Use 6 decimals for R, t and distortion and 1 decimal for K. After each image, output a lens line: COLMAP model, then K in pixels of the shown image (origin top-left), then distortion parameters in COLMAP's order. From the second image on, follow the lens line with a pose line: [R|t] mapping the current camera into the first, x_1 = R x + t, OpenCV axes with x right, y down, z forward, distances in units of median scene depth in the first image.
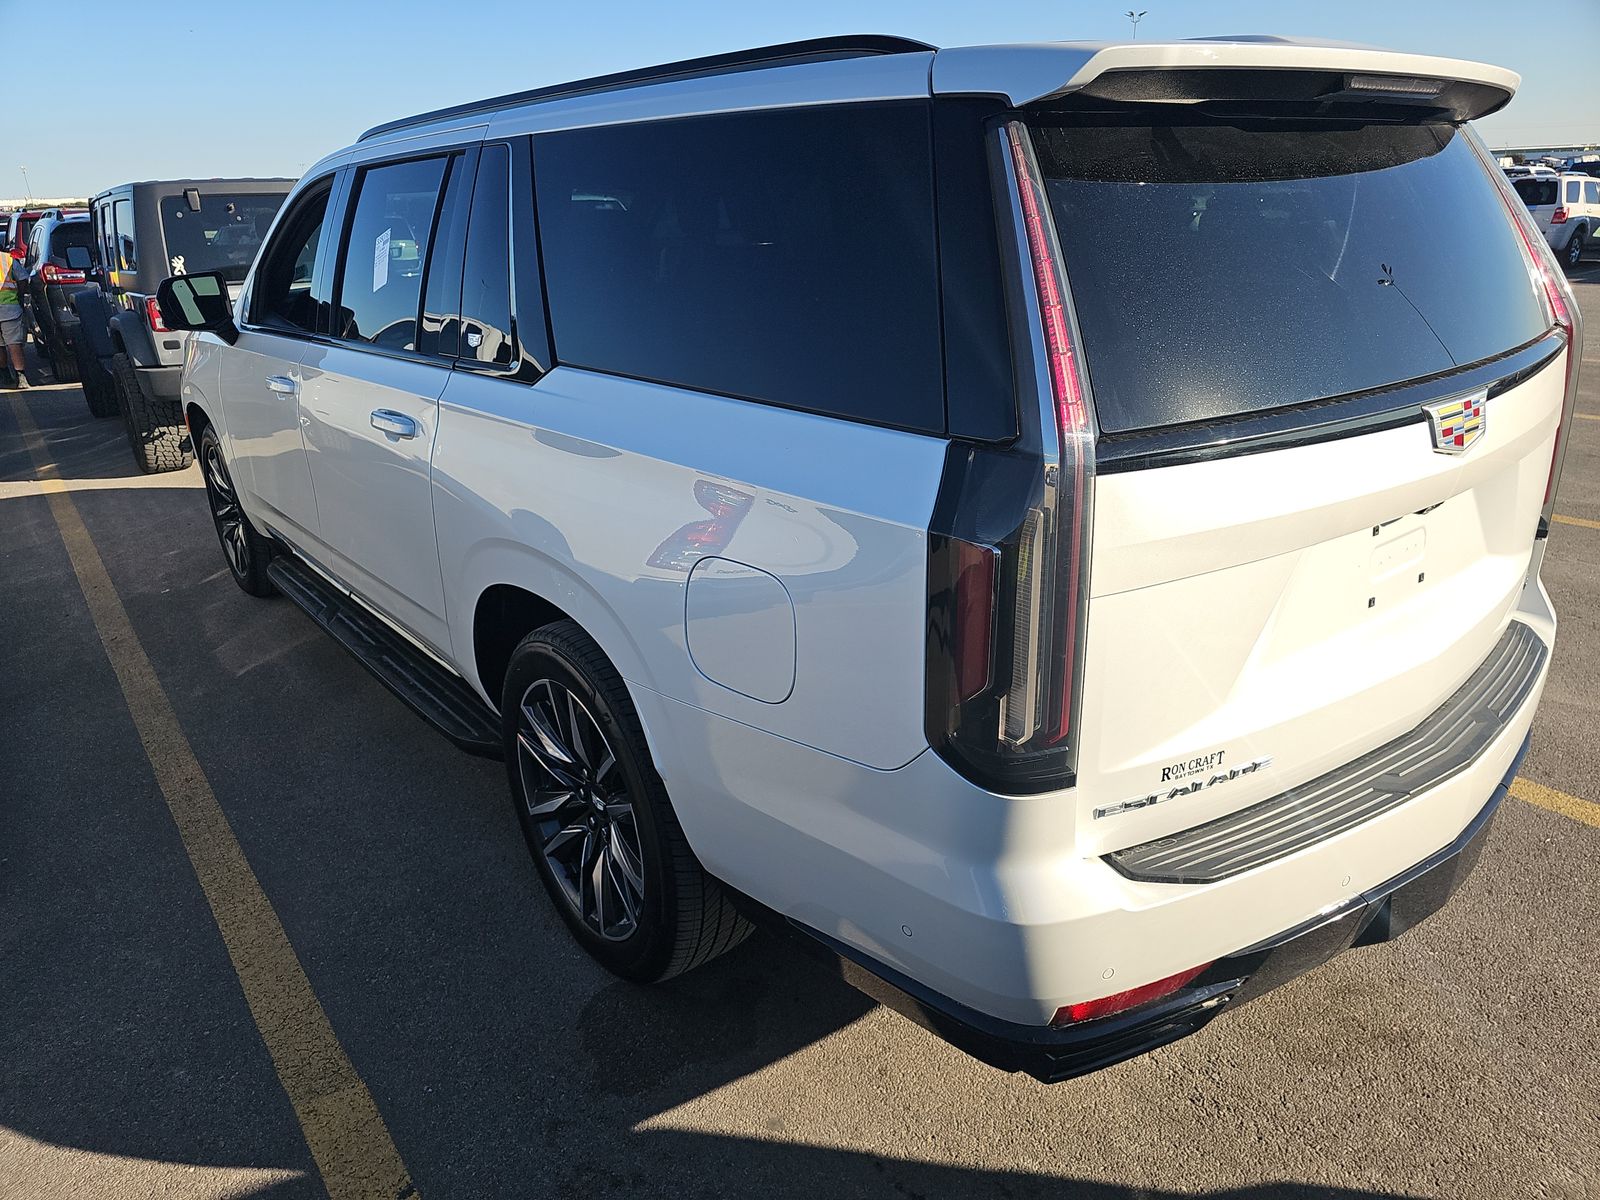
lens RADIAL K [[1088.4, 0, 806.1], [0, 1088.4, 605.1], [0, 0, 1]] dist [0.025390, -0.019034]
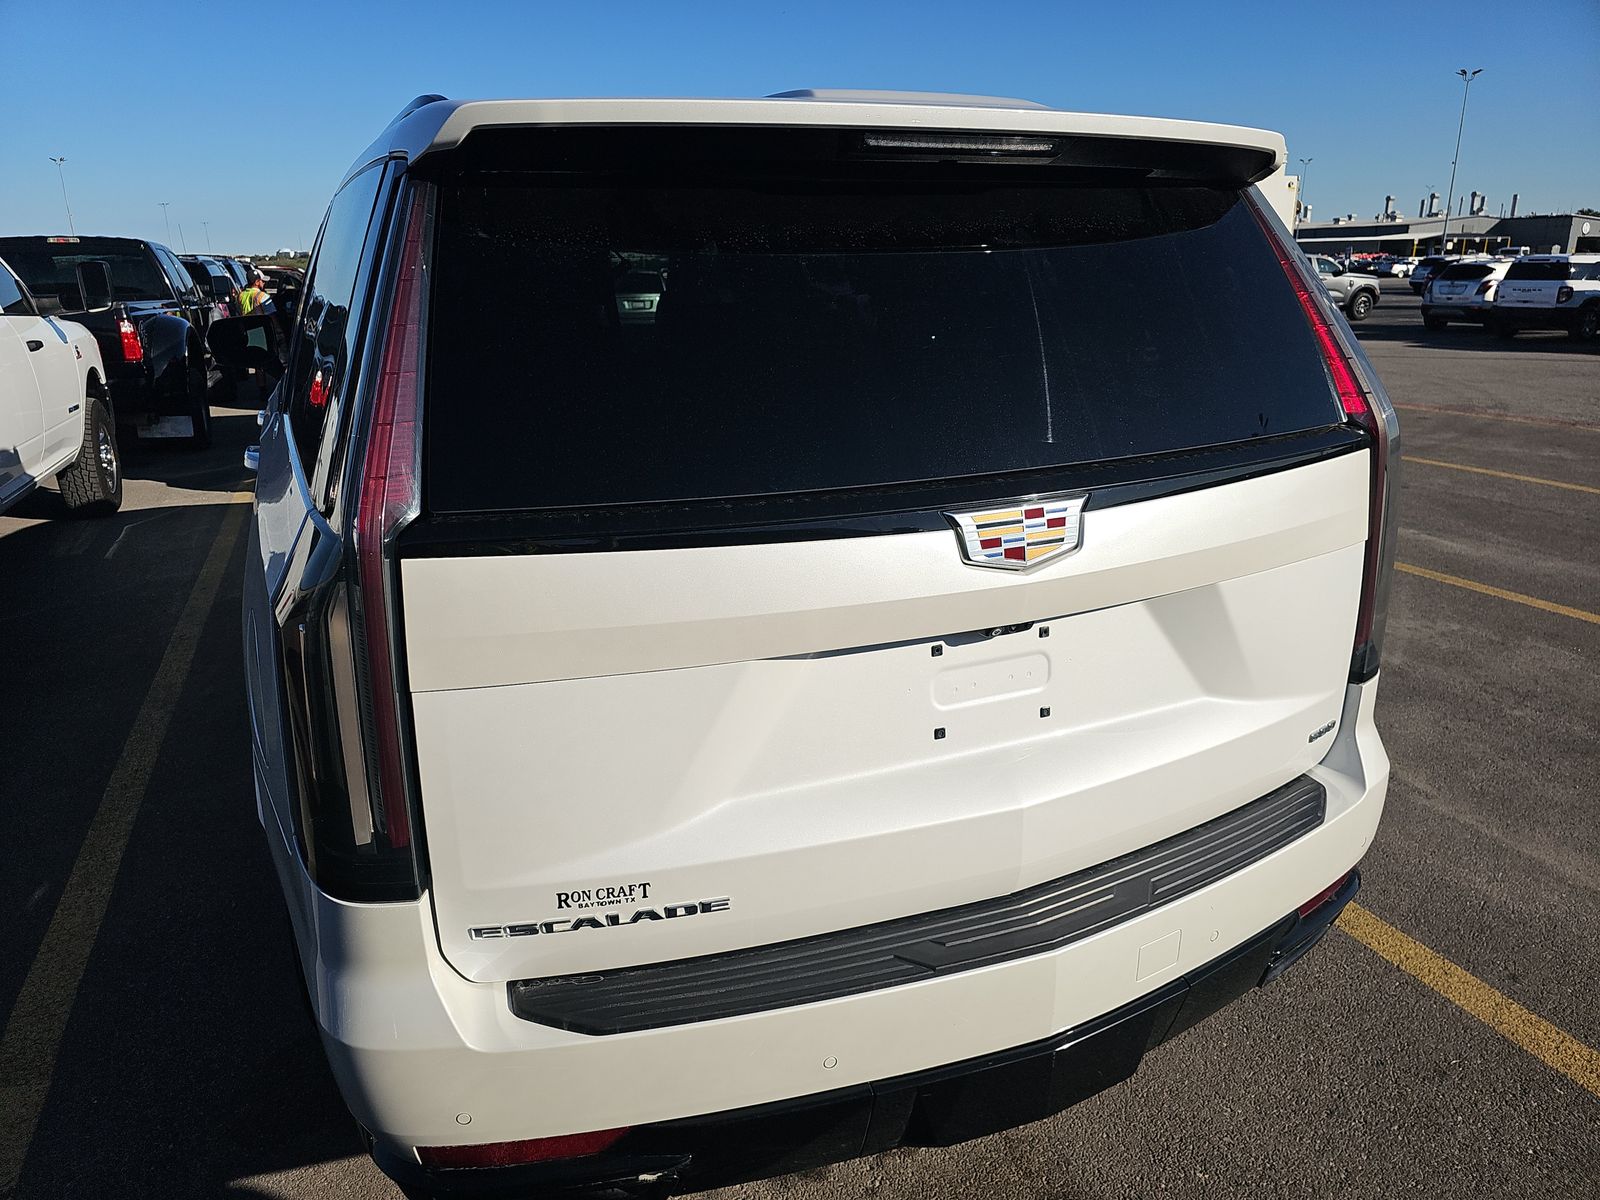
lens RADIAL K [[1088.4, 0, 797.9], [0, 1088.4, 597.9], [0, 0, 1]] dist [0.025390, -0.019034]
pose [[0.969380, 0.088485, -0.229071, 0.651016], [-0.100836, 0.993983, -0.042765, -0.066381], [0.223909, 0.064555, 0.972470, 0.153232]]
